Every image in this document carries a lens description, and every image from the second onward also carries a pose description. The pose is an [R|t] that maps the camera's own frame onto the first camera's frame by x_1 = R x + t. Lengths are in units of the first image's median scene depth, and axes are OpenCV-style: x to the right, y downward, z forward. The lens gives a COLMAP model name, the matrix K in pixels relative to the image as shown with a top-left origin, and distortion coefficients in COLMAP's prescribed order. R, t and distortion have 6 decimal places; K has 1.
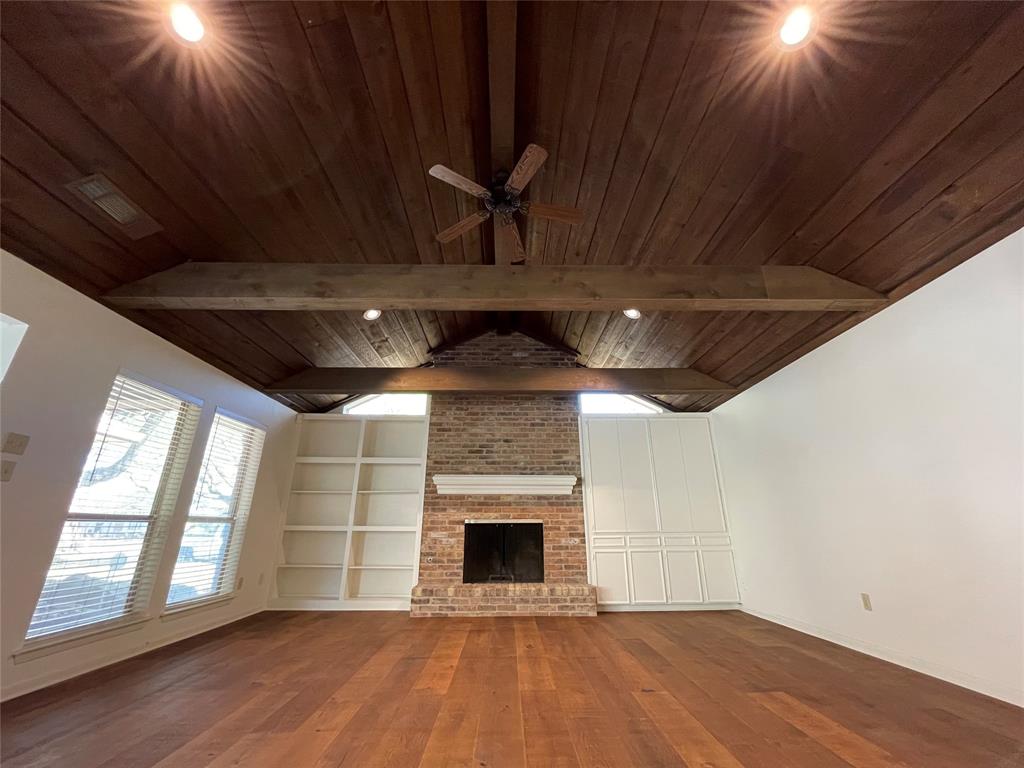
lens RADIAL K [[410.9, 0, 513.2], [0, 410.9, 385.0], [0, 0, 1]] dist [-0.002728, -0.000397]
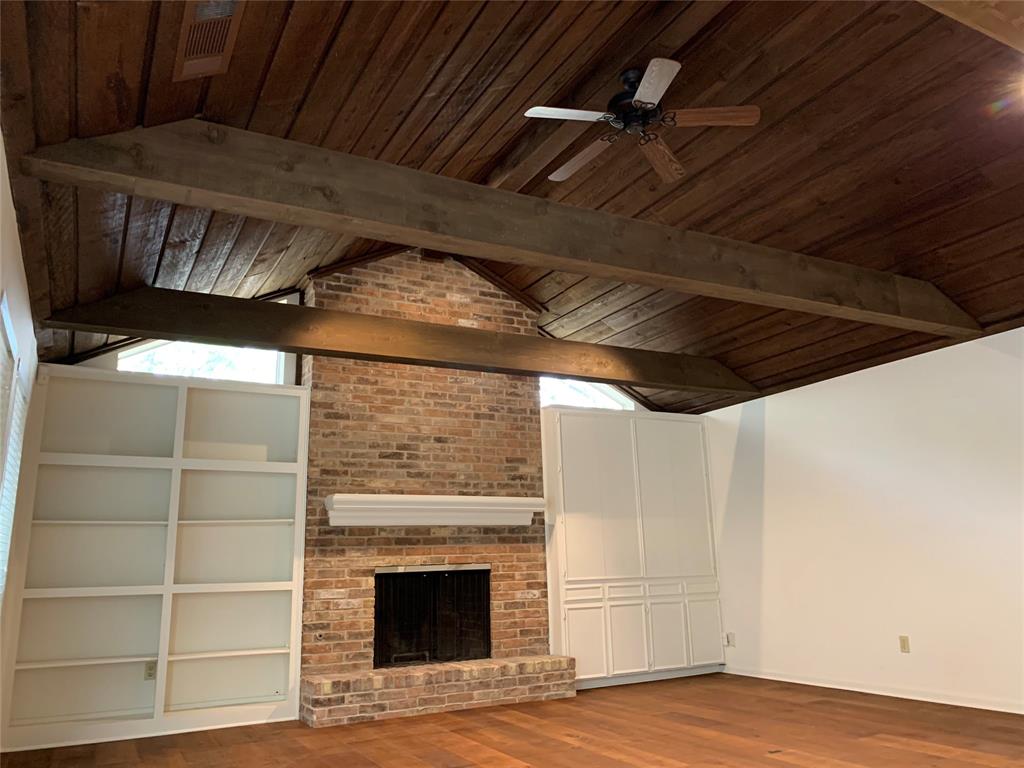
lens RADIAL K [[777.0, 0, 511.5], [0, 777.0, 379.2], [0, 0, 1]] dist [0.018563, -0.027581]
pose [[0.888738, 0.083161, 0.450808, -0.477966], [-0.124760, 0.990166, 0.063299, -0.043638], [-0.441111, -0.112499, 0.890374, -0.075390]]
